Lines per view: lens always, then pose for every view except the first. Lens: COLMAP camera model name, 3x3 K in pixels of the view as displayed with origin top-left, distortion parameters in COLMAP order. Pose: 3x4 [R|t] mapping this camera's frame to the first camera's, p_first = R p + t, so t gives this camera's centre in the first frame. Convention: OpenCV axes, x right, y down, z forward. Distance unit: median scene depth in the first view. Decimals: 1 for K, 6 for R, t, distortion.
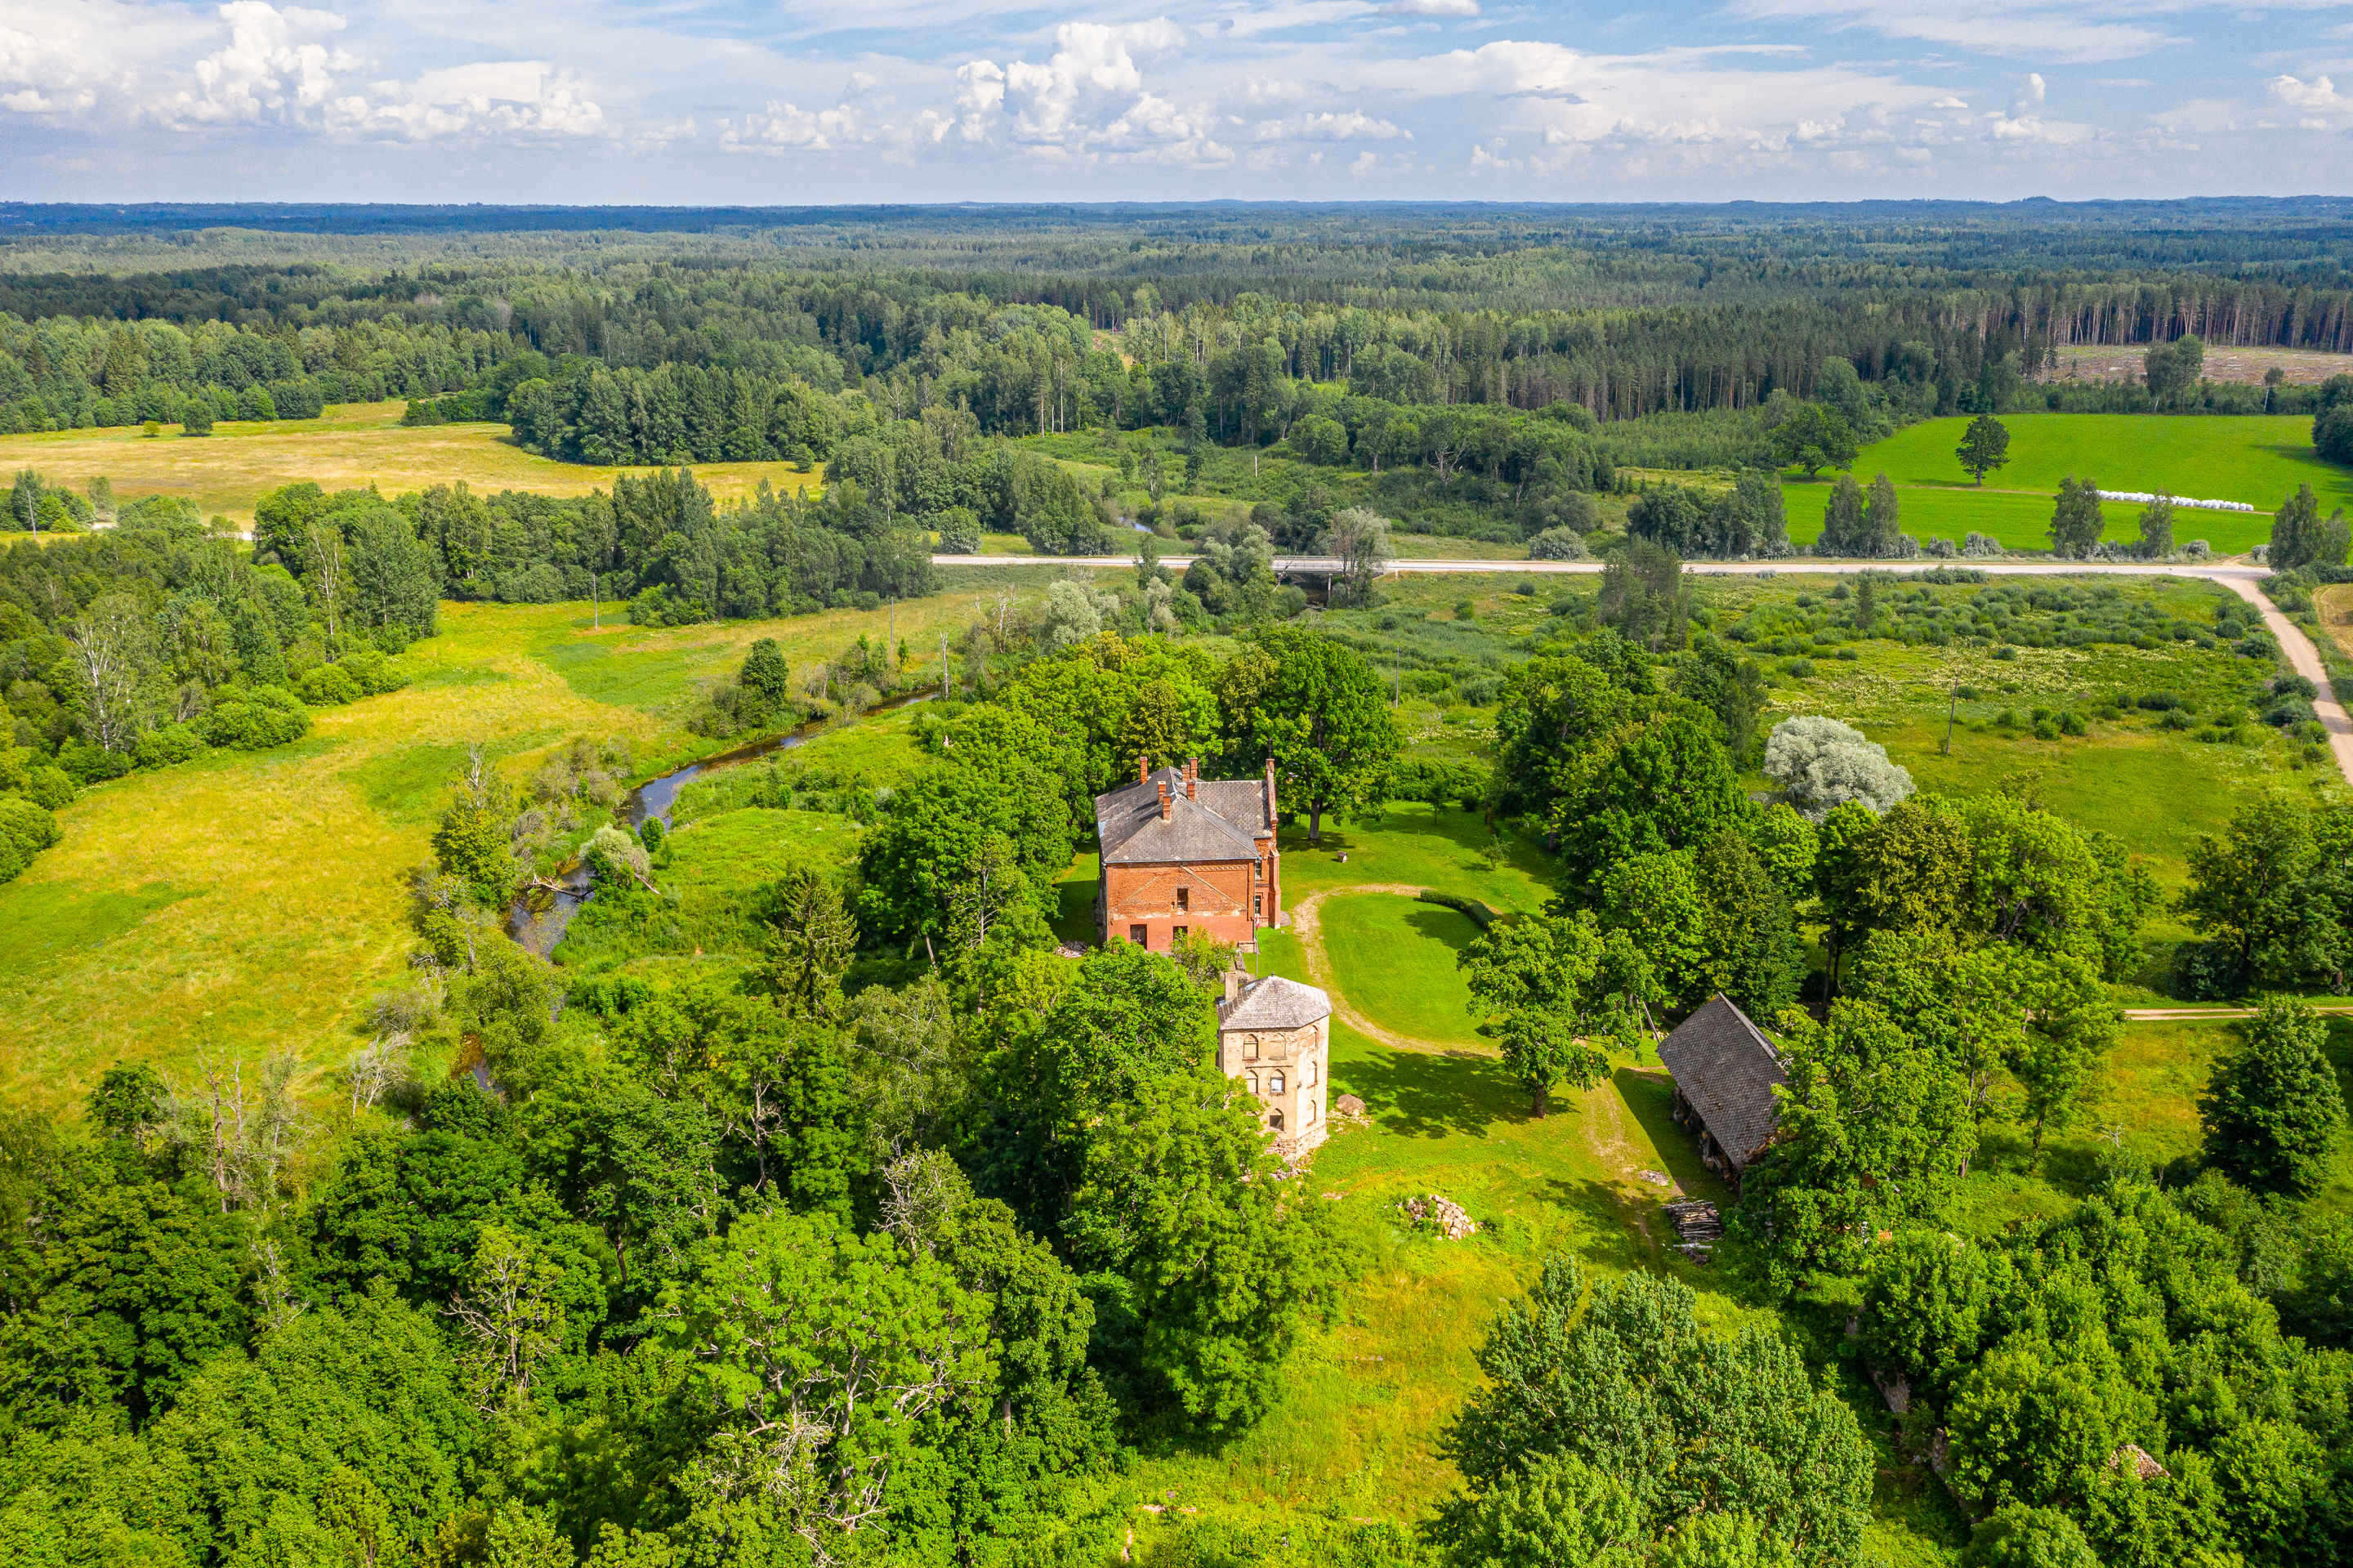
lens RADIAL K [[1856.3, 0, 1179.8], [0, 1856.3, 782.0], [0, 0, 1]] dist [-0.010214, 0.004234]
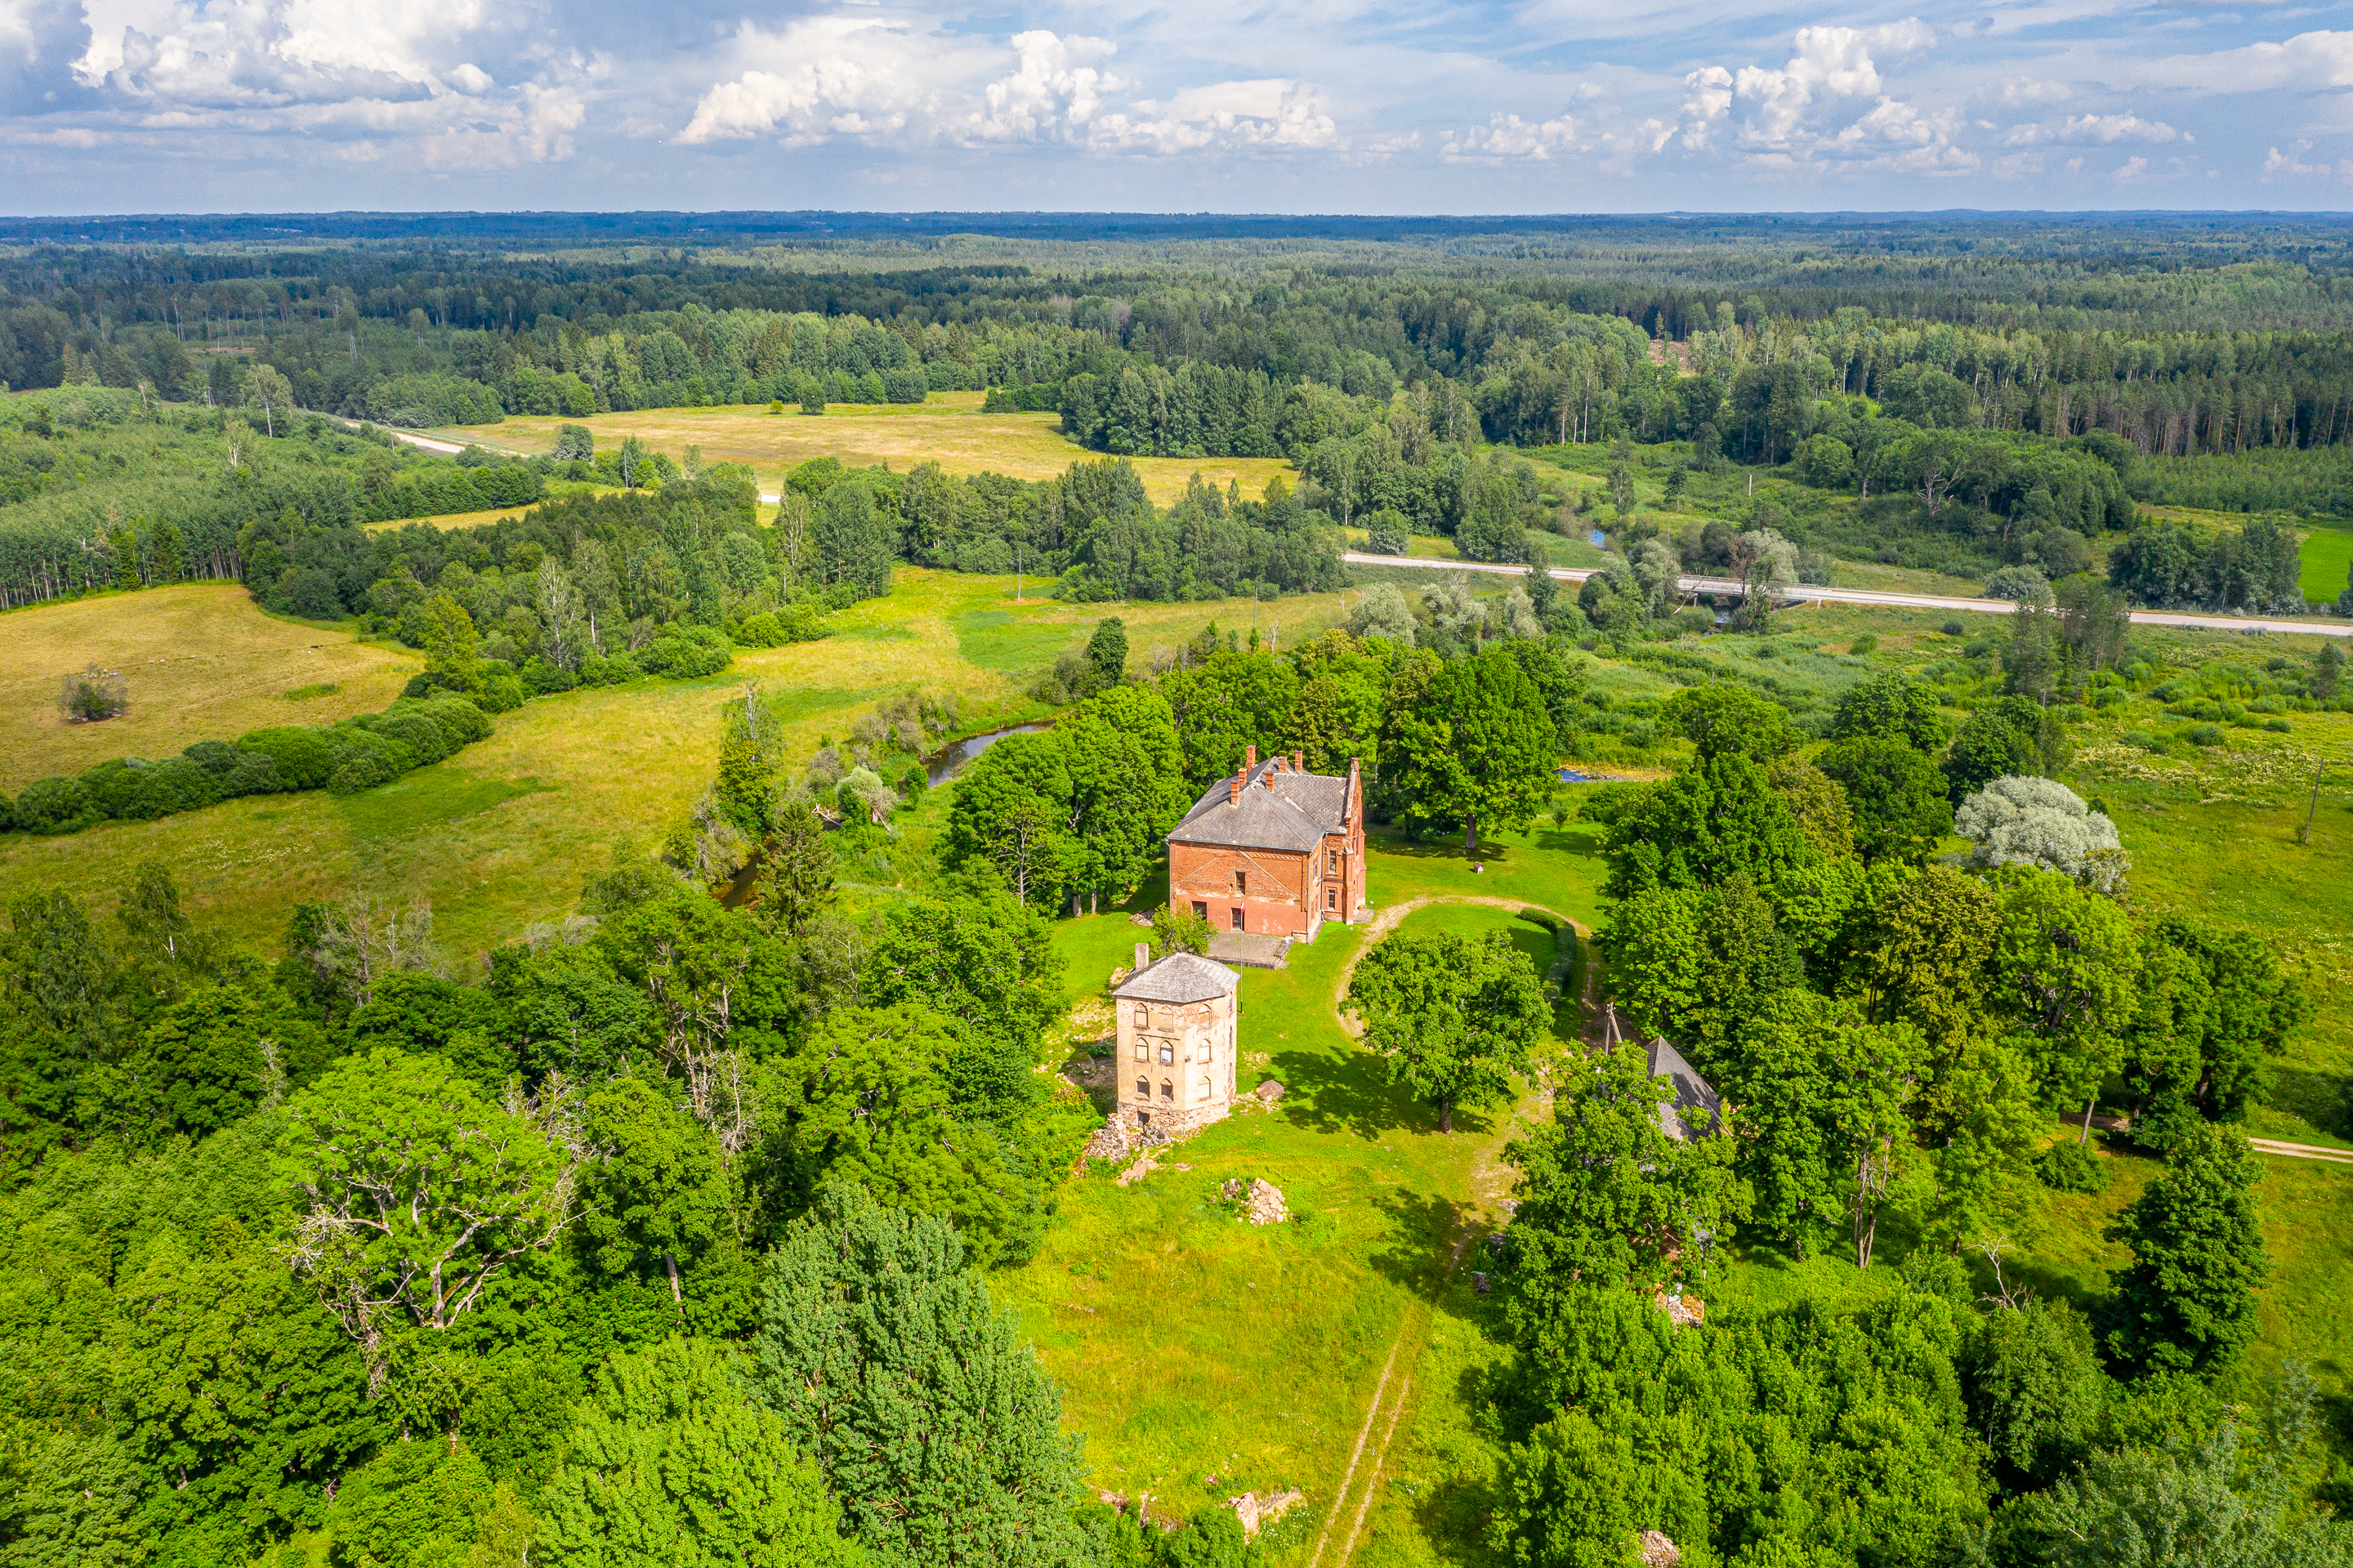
lens RADIAL K [[1856.3, 0, 1270.6], [0, 1856.3, 789.9], [0, 0, 1]] dist [-0.010214, 0.004234]
pose [[0.938501, 0.101690, -0.329961, 0.162333], [-0.101906, 0.994654, 0.016691, -0.003440], [0.329895, 0.017961, 0.943847, 0.010559]]
